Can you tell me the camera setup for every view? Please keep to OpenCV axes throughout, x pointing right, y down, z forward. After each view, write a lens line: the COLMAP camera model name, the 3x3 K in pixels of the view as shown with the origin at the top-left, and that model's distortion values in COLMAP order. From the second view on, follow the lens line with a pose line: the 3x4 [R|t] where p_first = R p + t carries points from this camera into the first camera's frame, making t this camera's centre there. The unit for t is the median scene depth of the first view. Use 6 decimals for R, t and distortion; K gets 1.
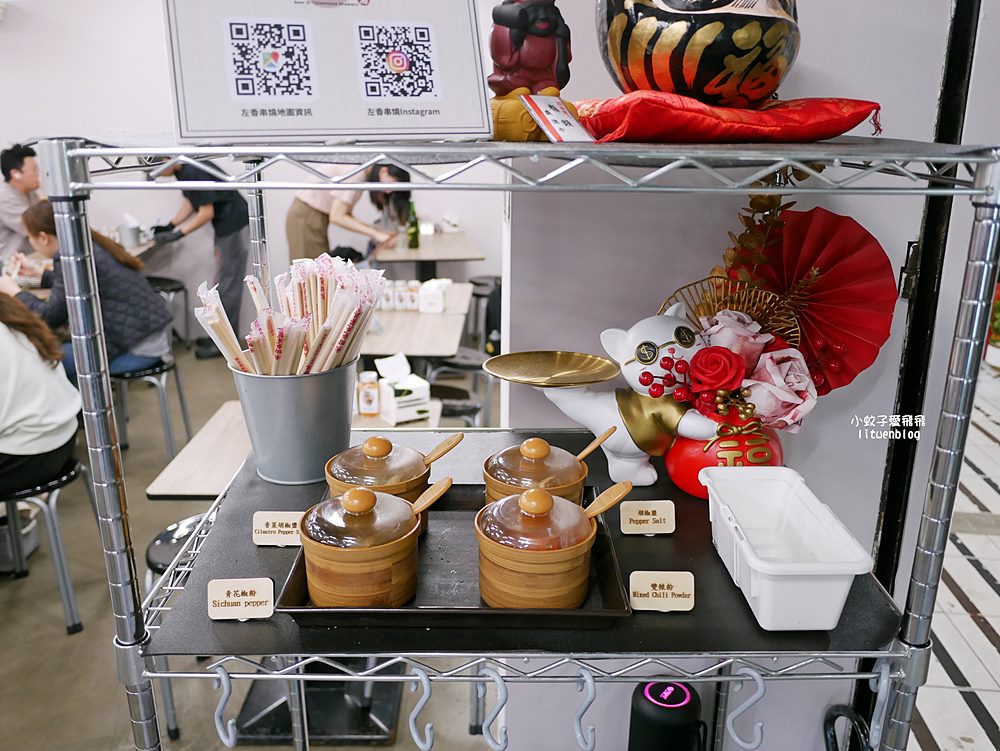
lens RADIAL K [[852.2, 0, 500.0], [0, 852.2, 375.5], [0, 0, 1]] dist [-0.056570, -0.001918]
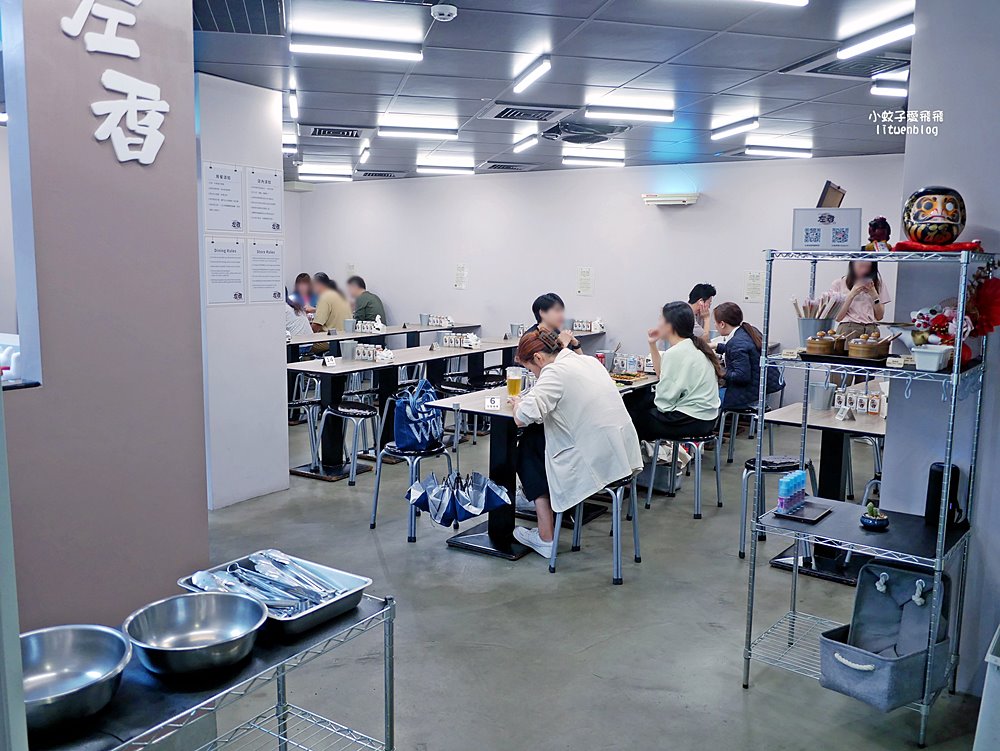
lens RADIAL K [[975.2, 0, 500.0], [0, 975.2, 375.5], [0, 0, 1]] dist [-0.004841, -0.004343]
pose [[0.802048, 0.071576, -0.592956, 1.132608], [-0.183360, 0.974358, -0.130403, 0.999964], [0.568418, 0.213314, 0.794606, -2.924236]]
